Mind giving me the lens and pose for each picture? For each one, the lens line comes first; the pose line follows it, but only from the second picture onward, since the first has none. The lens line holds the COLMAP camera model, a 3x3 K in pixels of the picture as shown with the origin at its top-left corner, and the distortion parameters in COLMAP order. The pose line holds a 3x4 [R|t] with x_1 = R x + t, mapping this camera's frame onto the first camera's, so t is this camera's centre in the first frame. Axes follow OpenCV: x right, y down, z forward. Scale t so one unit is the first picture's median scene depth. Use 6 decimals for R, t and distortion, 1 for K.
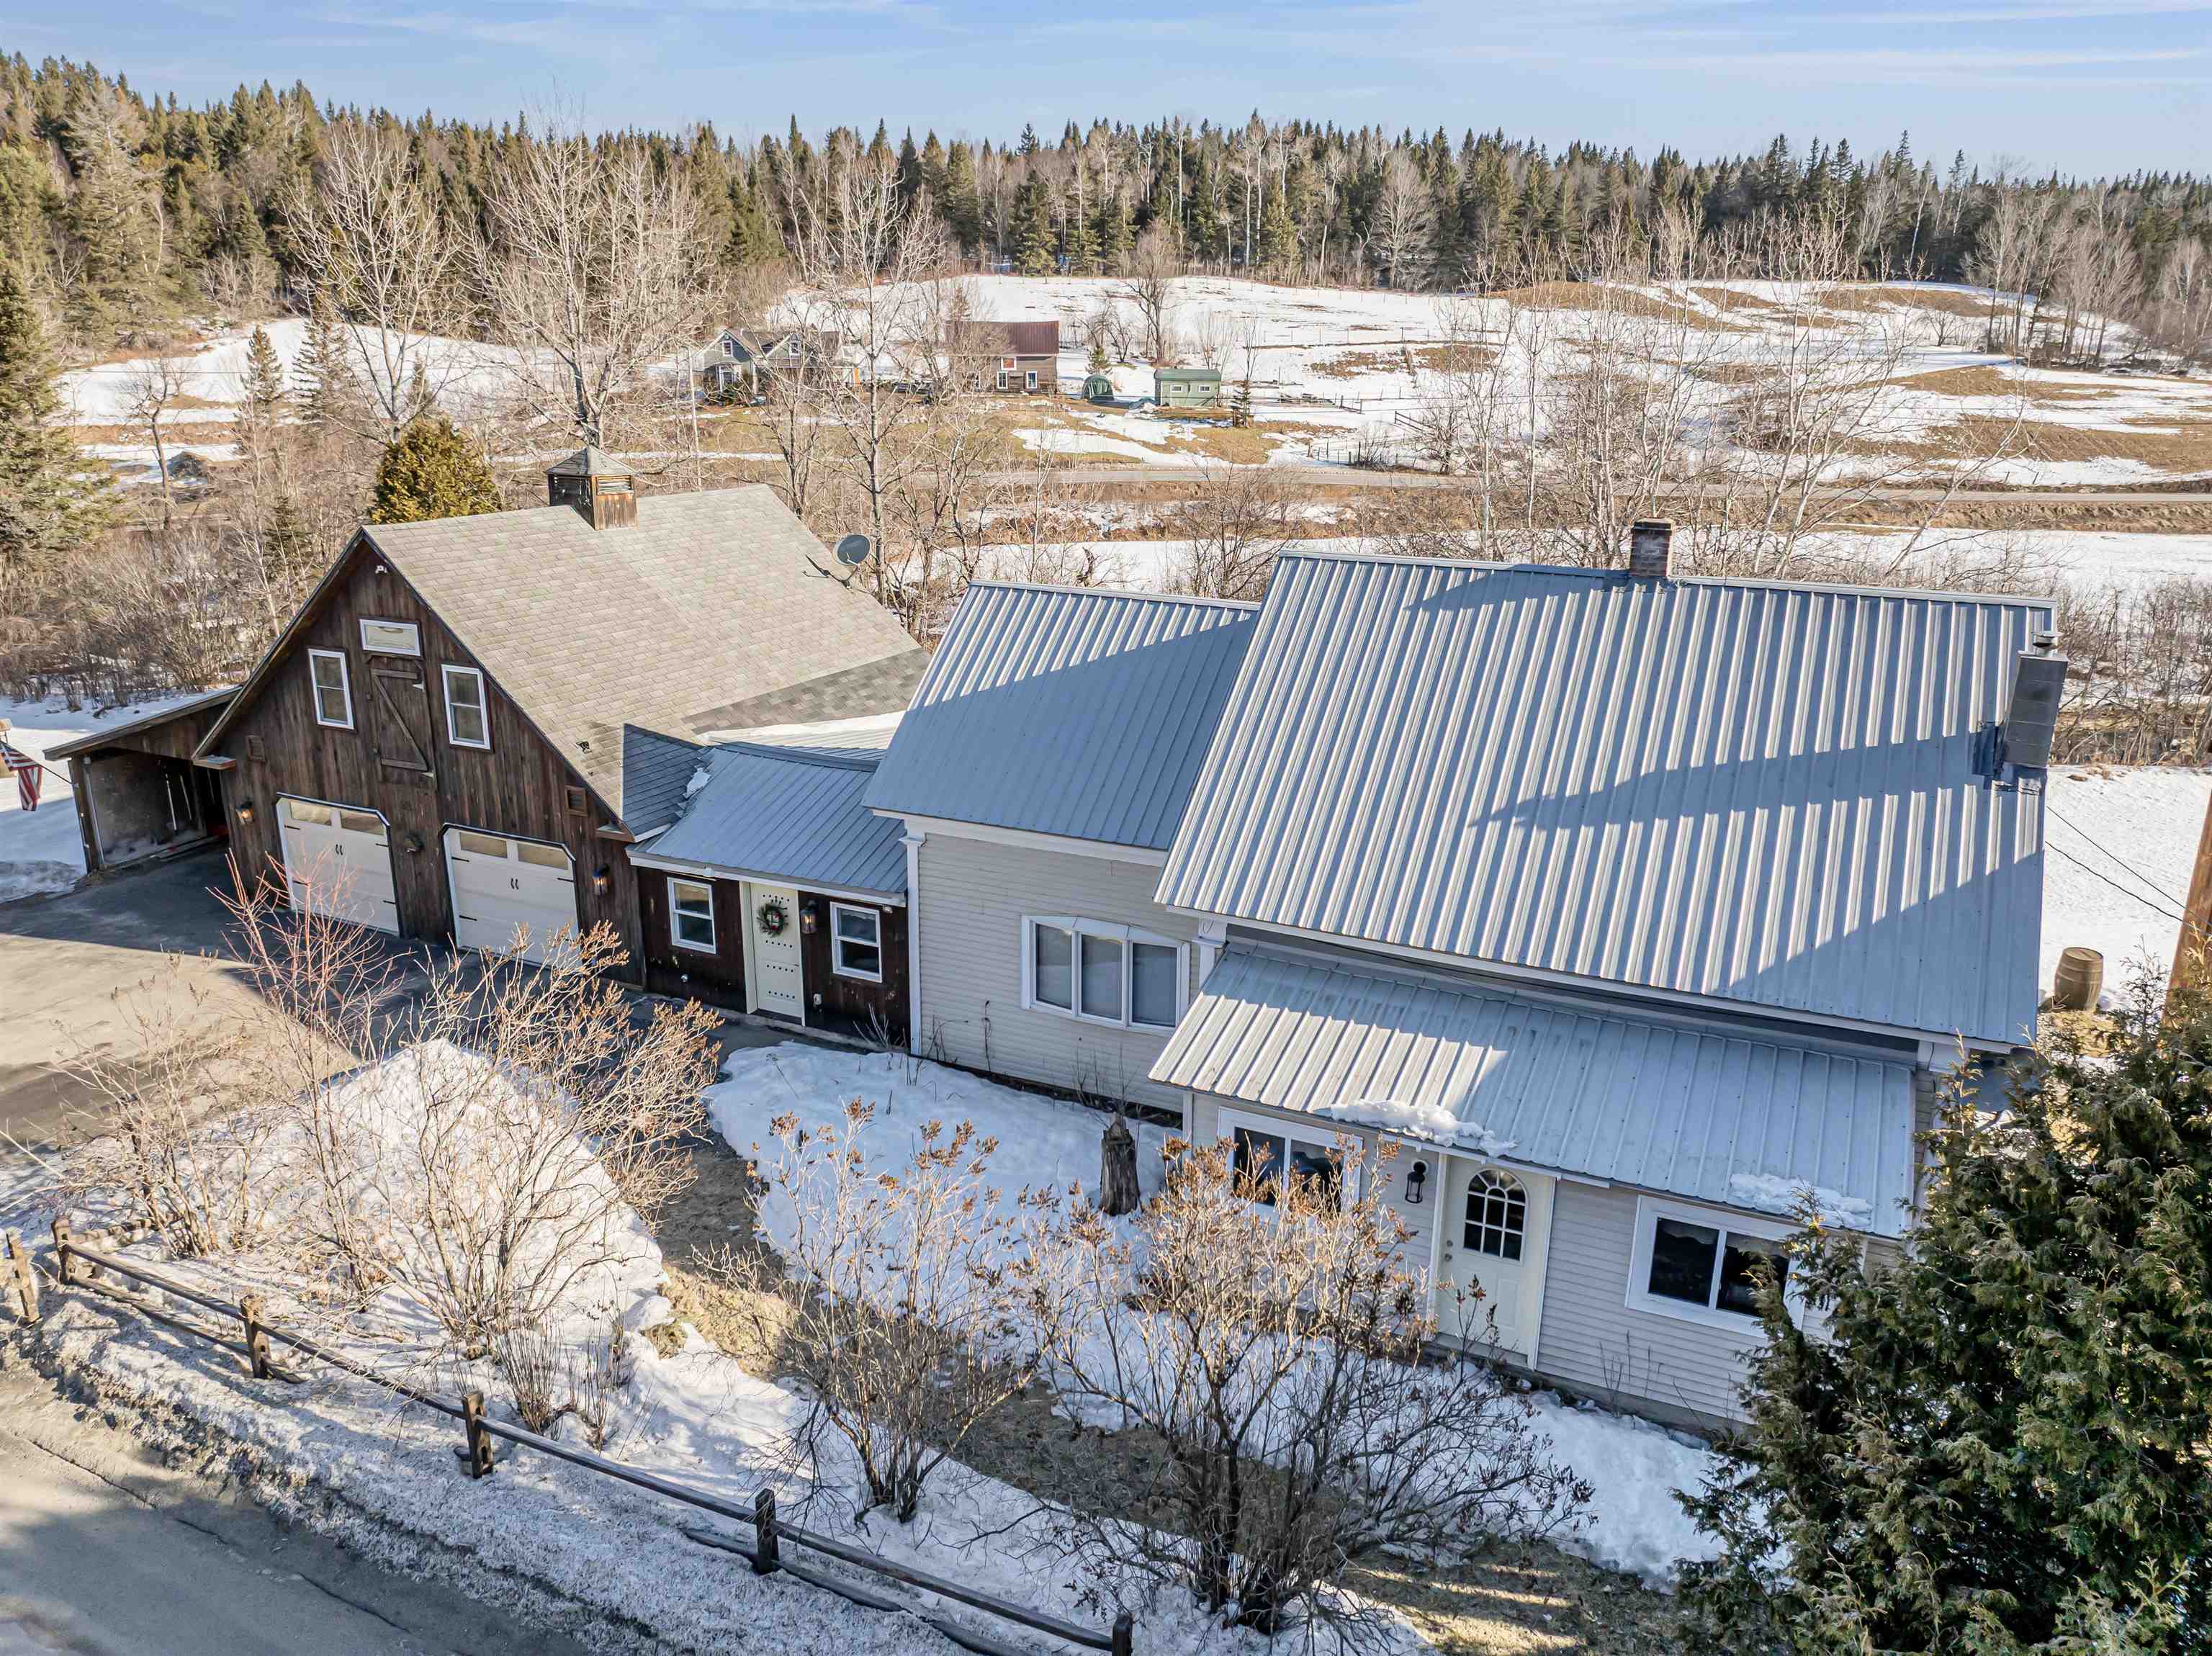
lens RADIAL K [[1550.0, 0, 1106.0], [0, 1550.0, 828.0], [0, 0, 1]] dist [-0.059731, 0.038258]
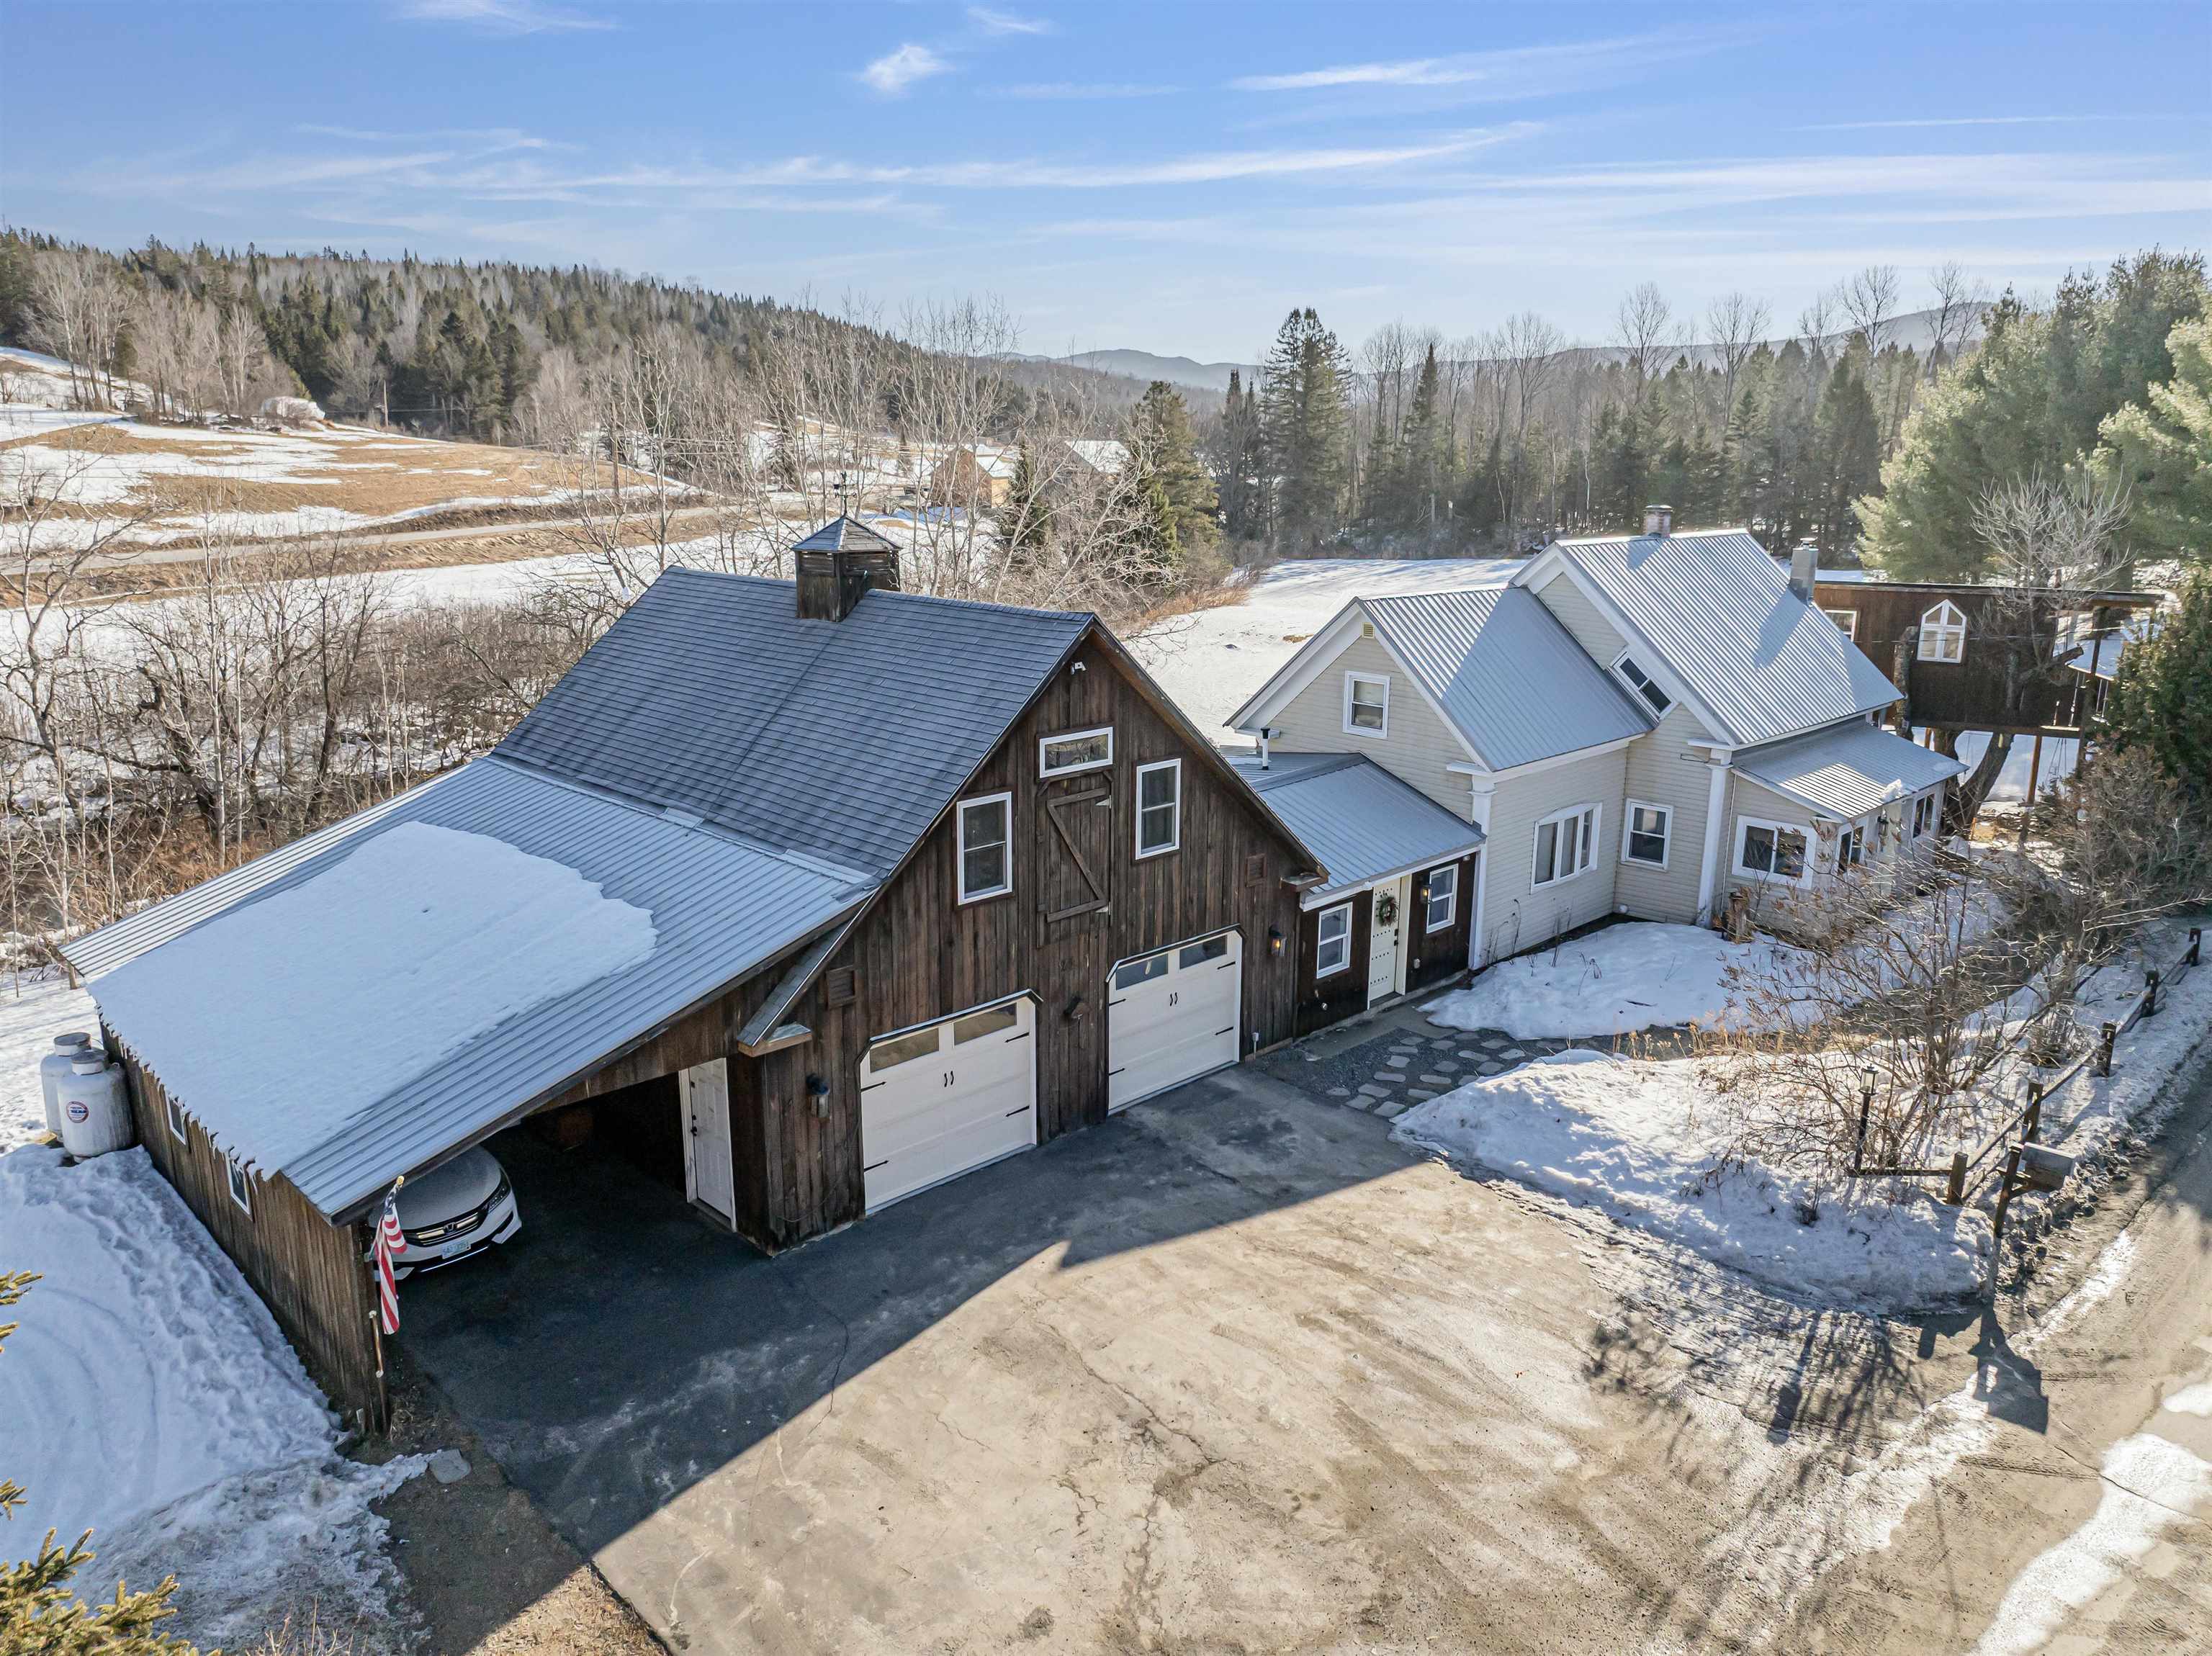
lens RADIAL K [[1562.9, 0, 1114.5], [0, 1562.9, 818.9], [0, 0, 1]] dist [-0.044294, 0.004546]
pose [[0.333651, -0.223297, 0.915868, -1.233035], [0.262367, 0.955151, 0.137294, -0.201024], [-0.905450, 0.194485, 0.377273, 0.695395]]
